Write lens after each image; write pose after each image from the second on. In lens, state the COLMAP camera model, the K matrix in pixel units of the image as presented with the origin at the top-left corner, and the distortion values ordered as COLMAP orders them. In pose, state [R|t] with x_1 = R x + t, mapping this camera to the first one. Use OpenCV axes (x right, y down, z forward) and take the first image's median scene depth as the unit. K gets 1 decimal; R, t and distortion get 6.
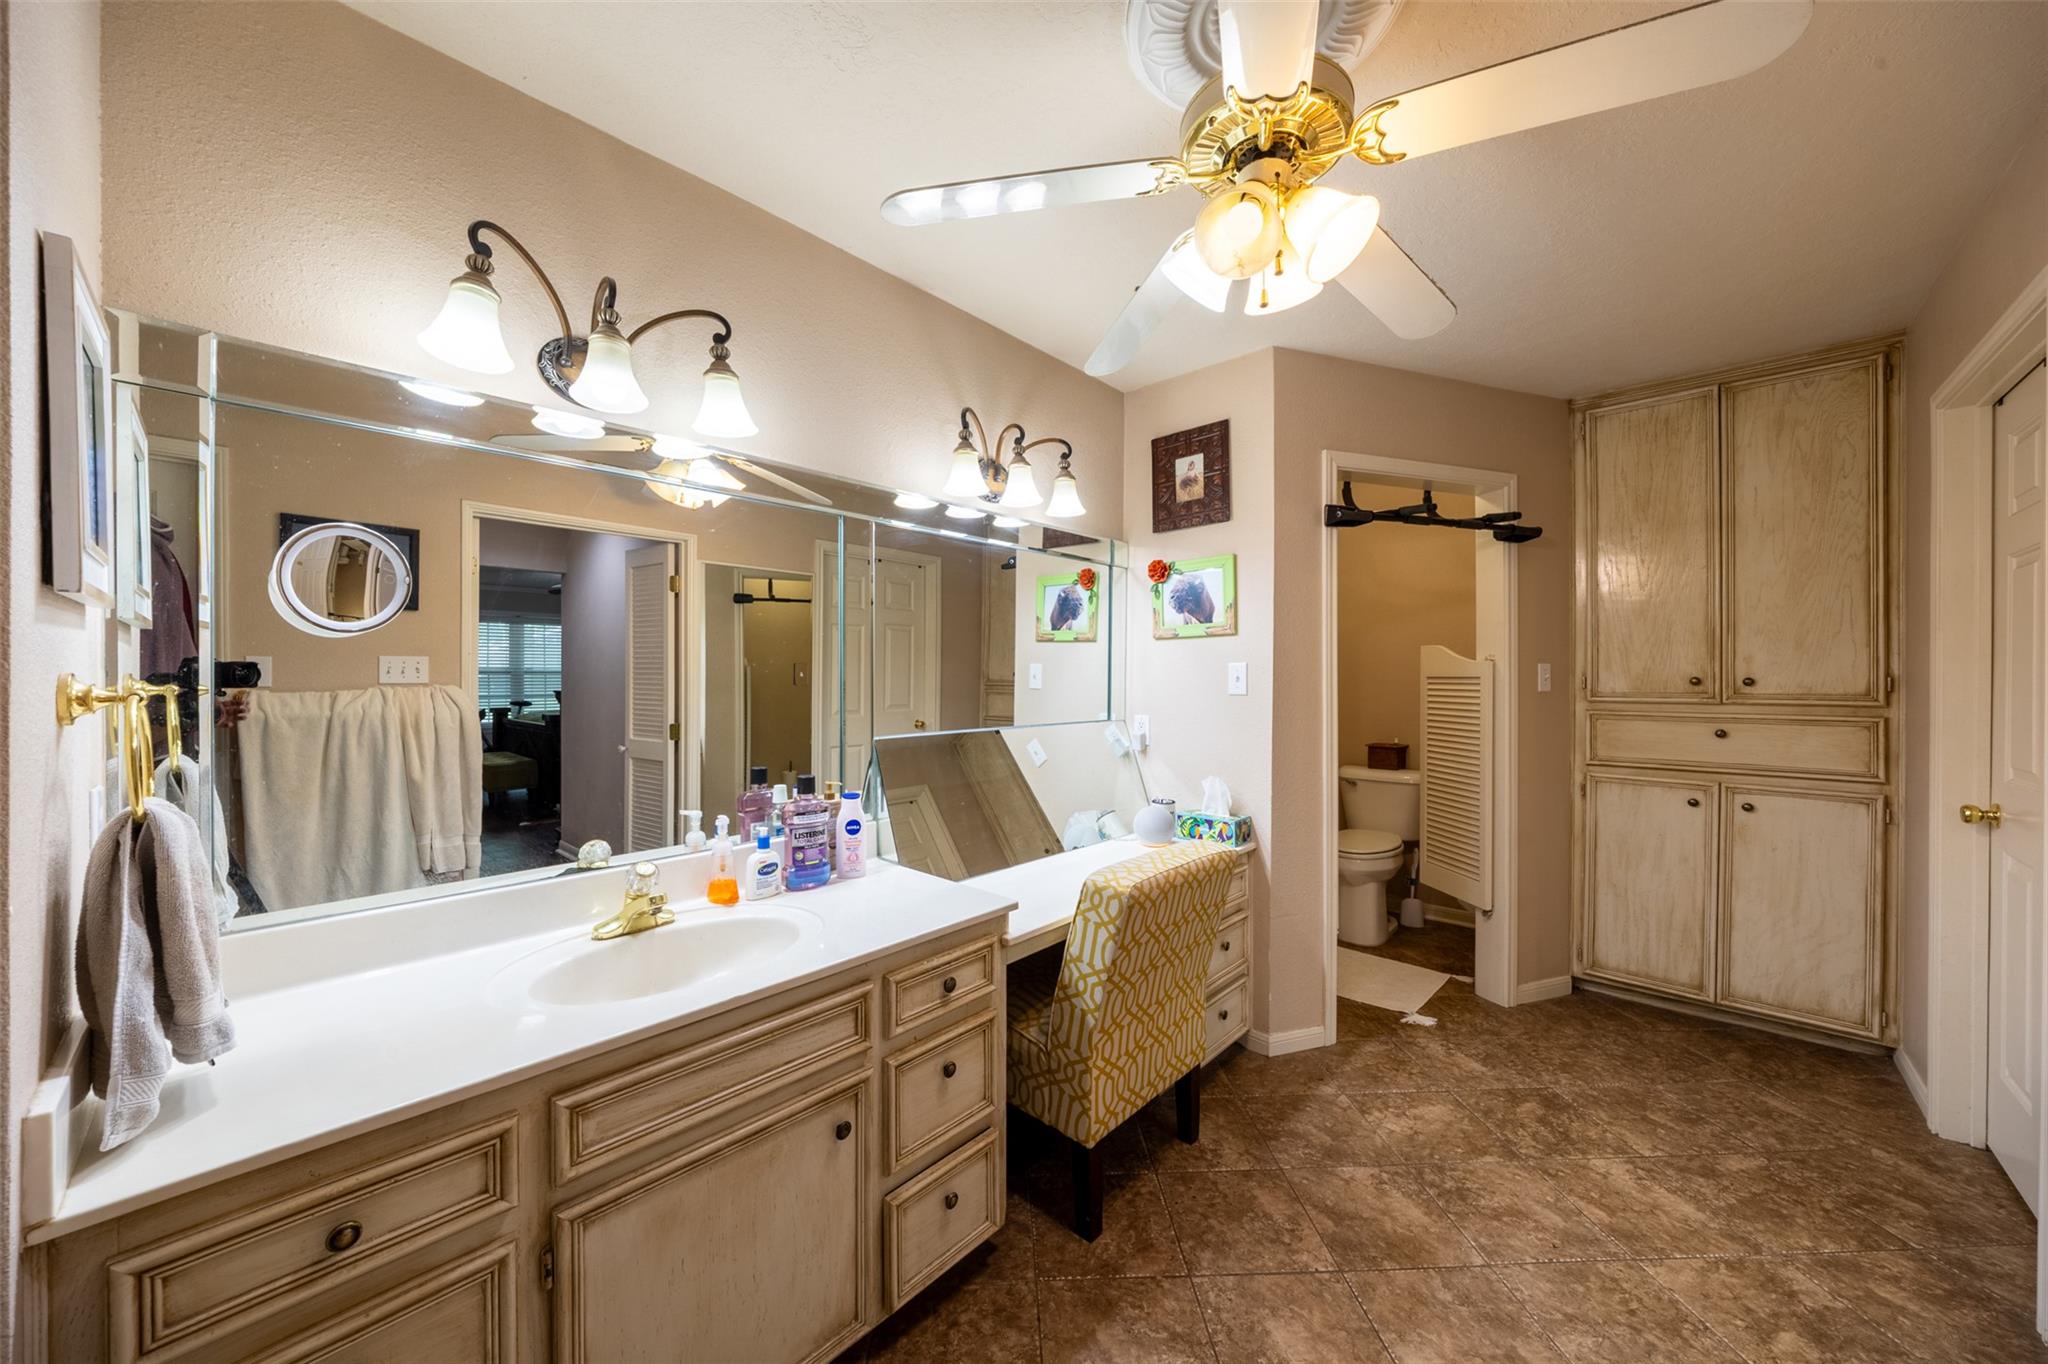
lens RADIAL K [[715.6, 0, 1024.0], [0, 715.6, 682.0], [0, 0, 1]] dist [0.013714, -0.009109]
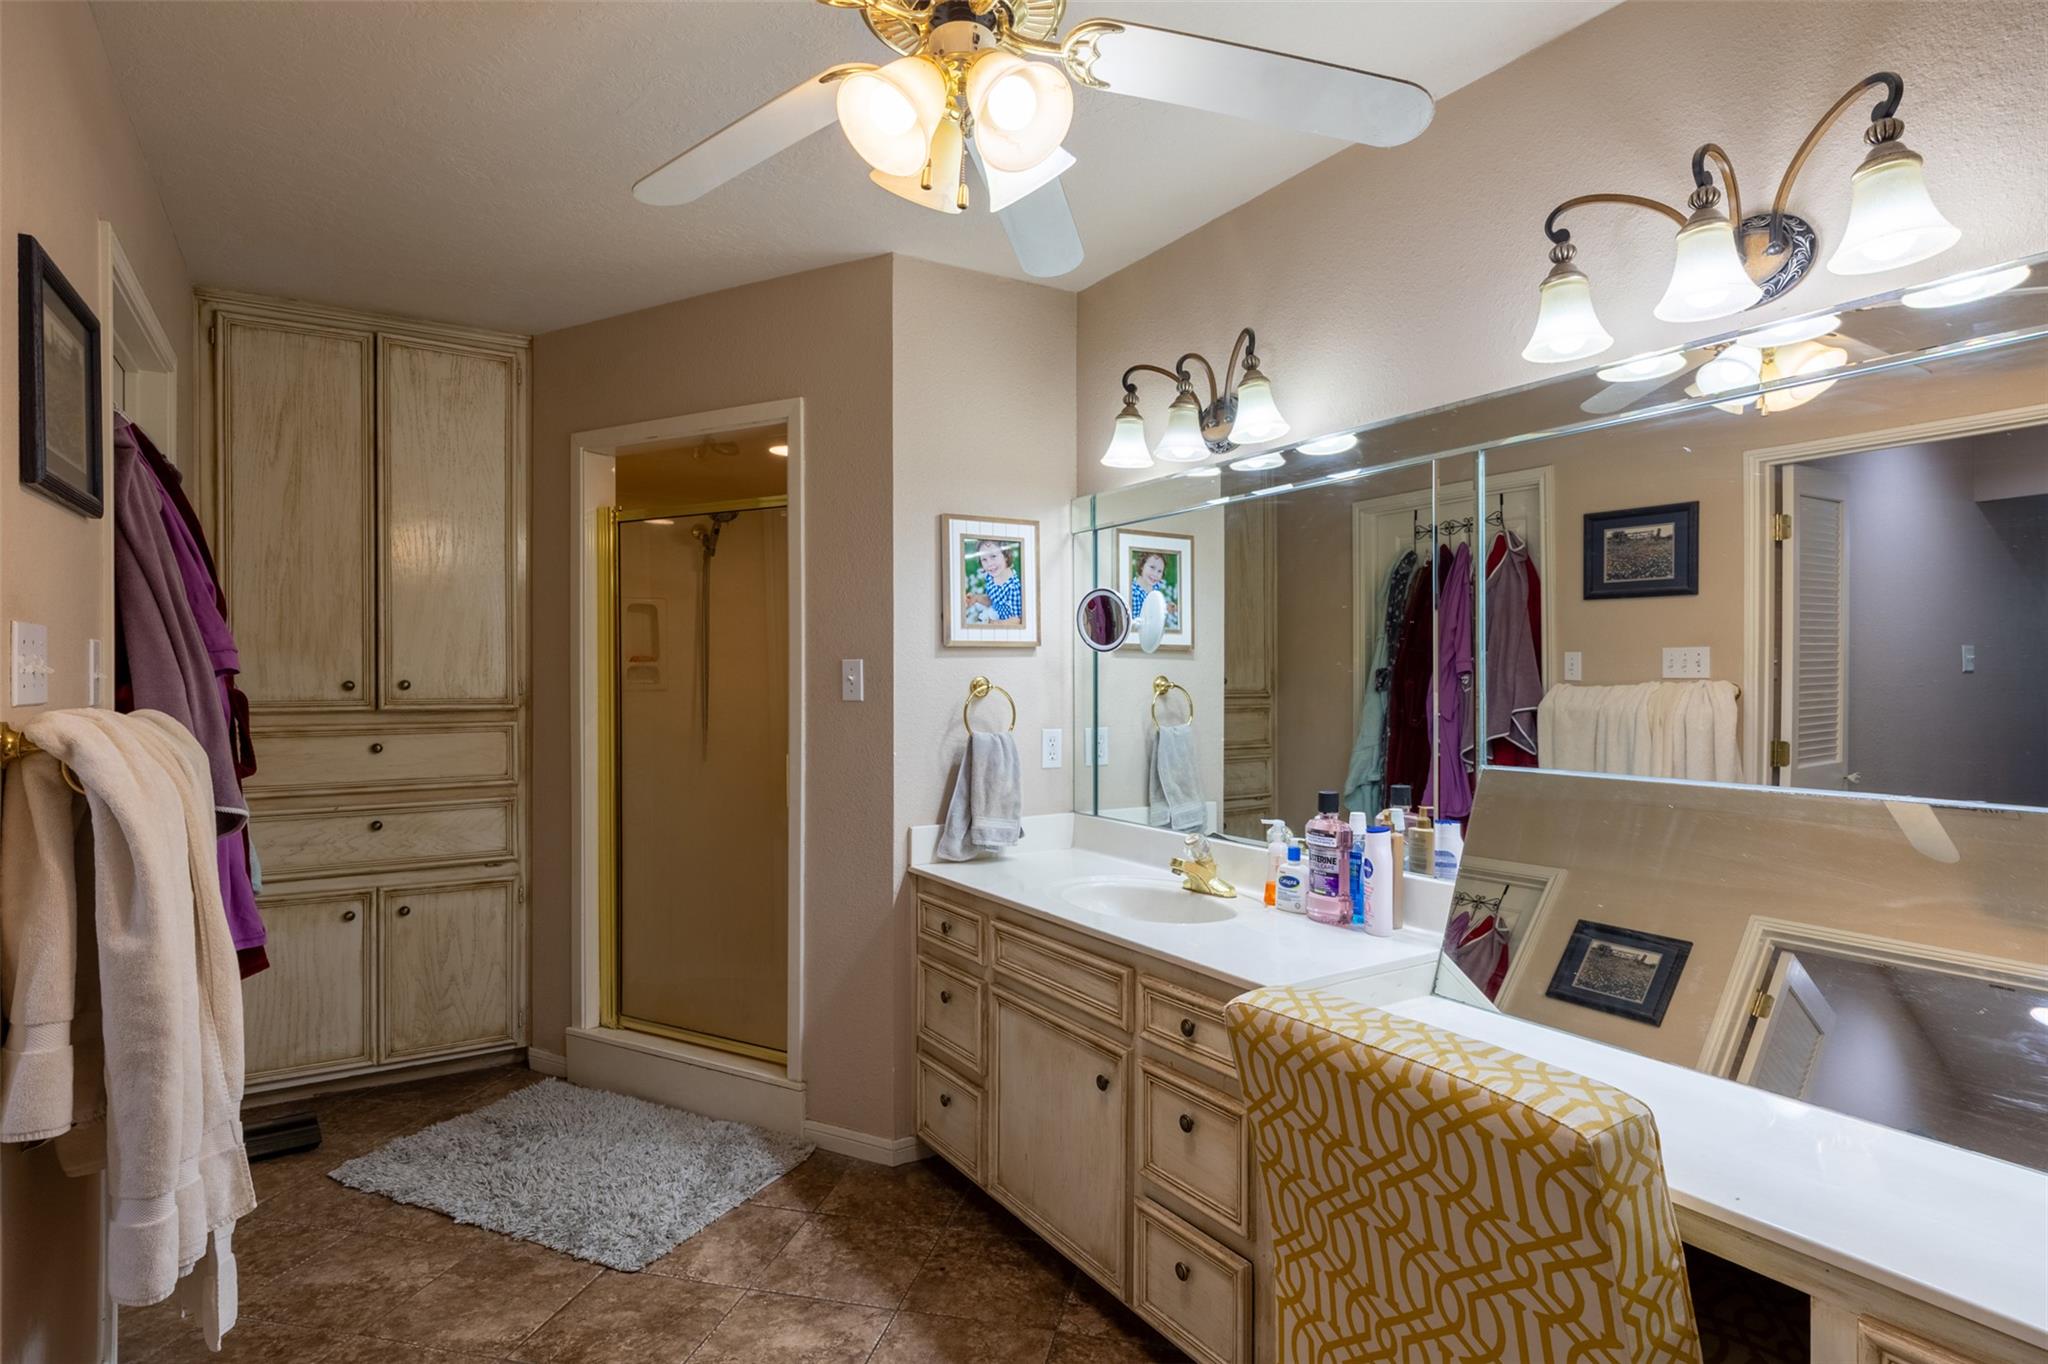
lens RADIAL K [[1090.0, 0, 1024.0], [0, 1090.0, 682.0], [0, 0, 1]] dist [0.040692, -0.000419]
pose [[-0.249156, 0.008629, -0.968425, 0.718704], [-0.005133, 0.999934, 0.010231, -0.008808], [0.968450, 0.007520, -0.249096, 0.655649]]
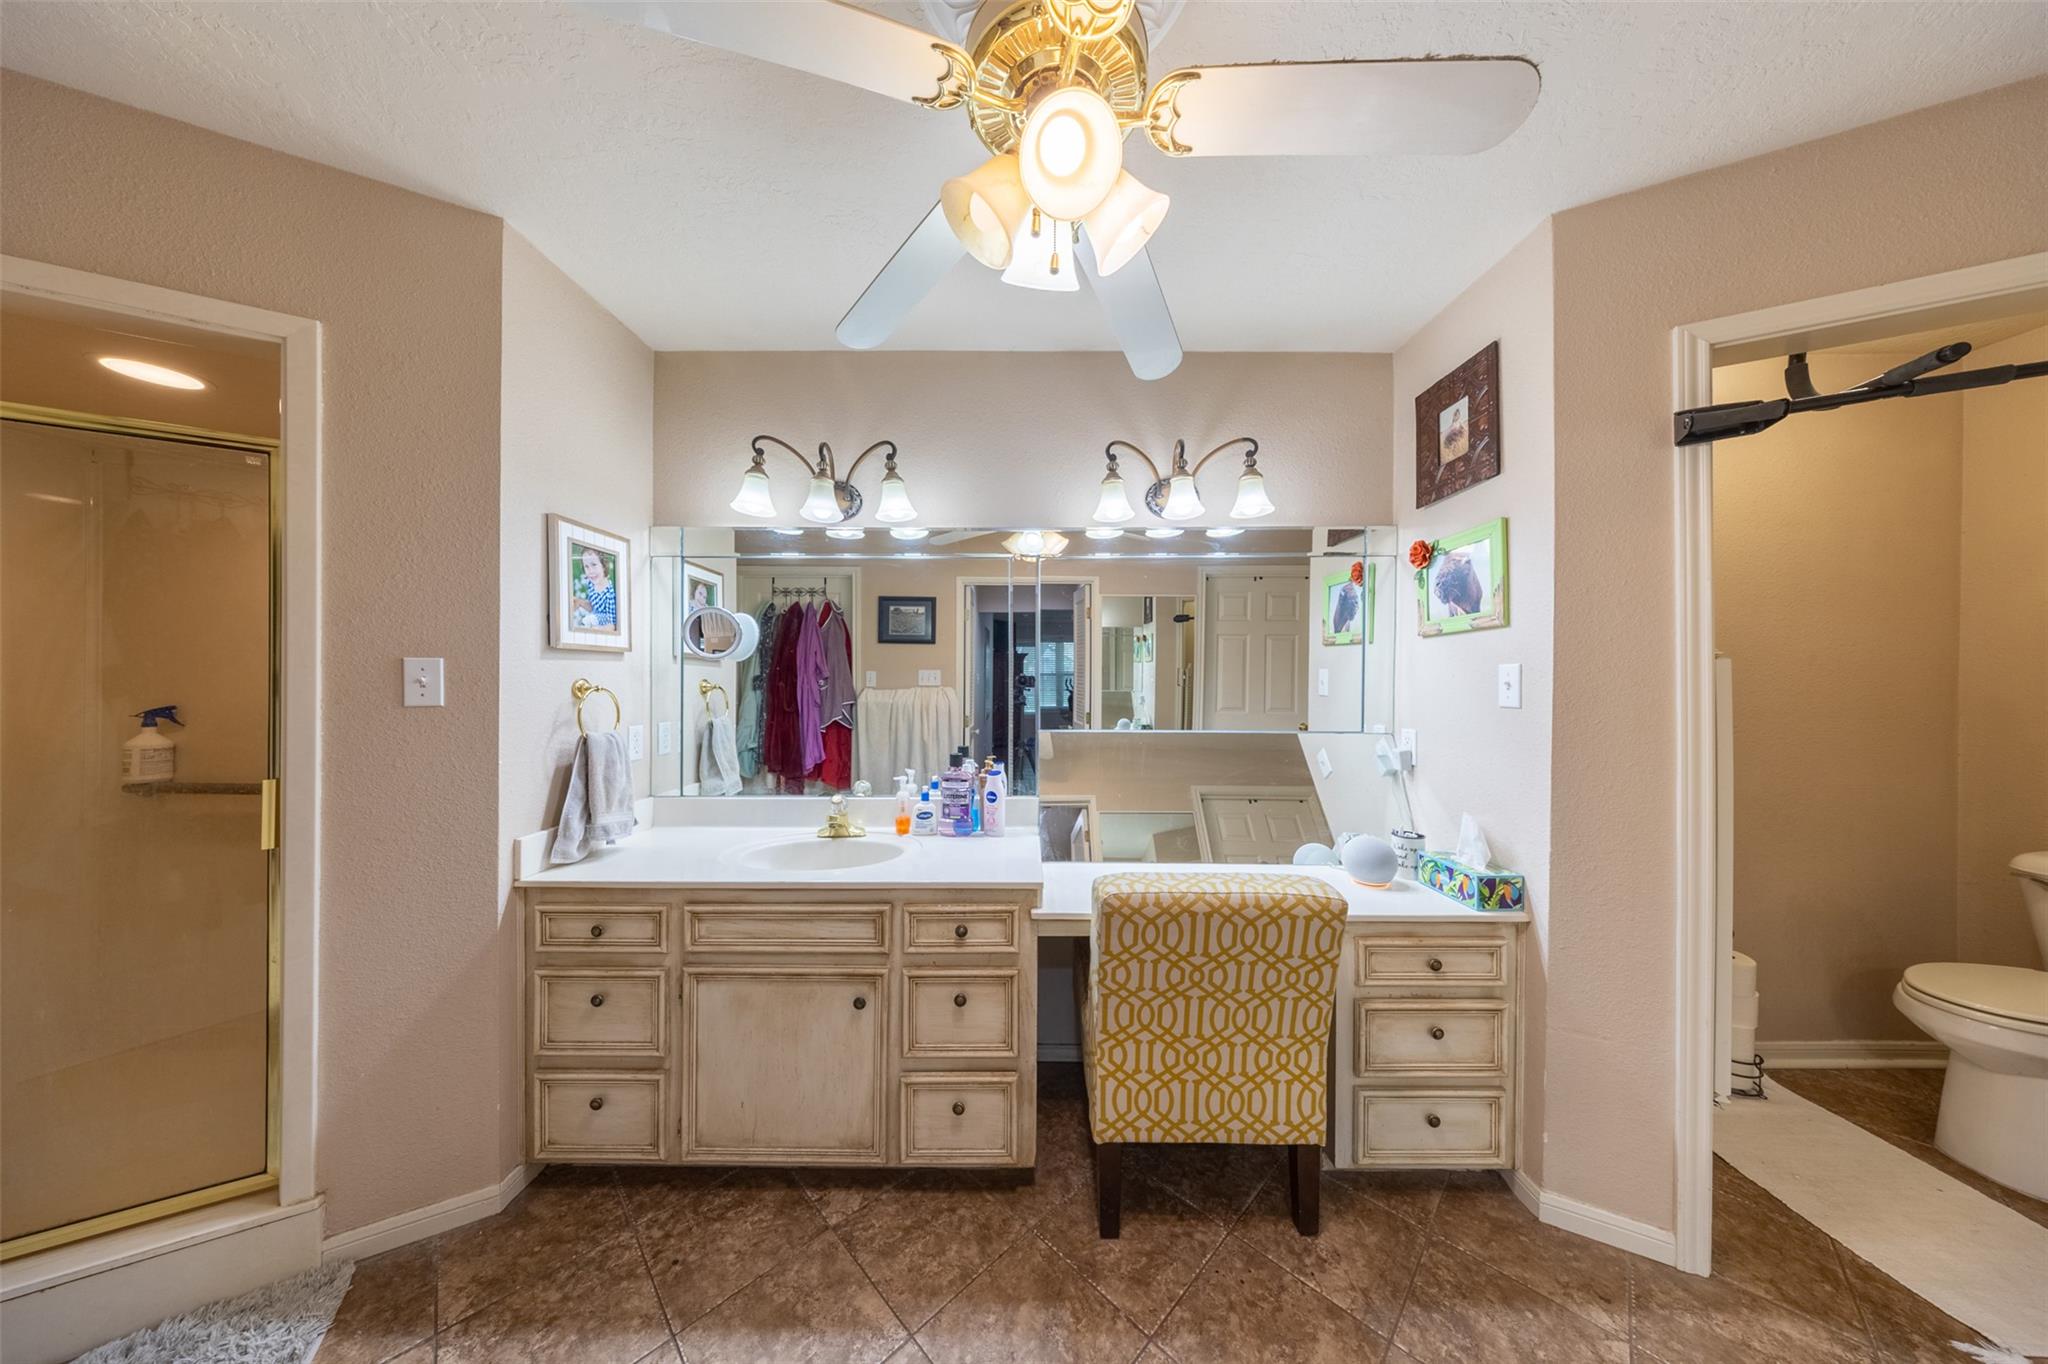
lens RADIAL K [[587.7, 0, 1024.0], [0, 587.7, 682.0], [0, 0, 1]] dist [0.016559, -0.008505]
pose [[0.683609, 0.003024, -0.729842, 0.406226], [-0.009972, 0.999937, -0.005196, -0.000047], [0.729780, 0.010830, 0.683596, 0.221153]]
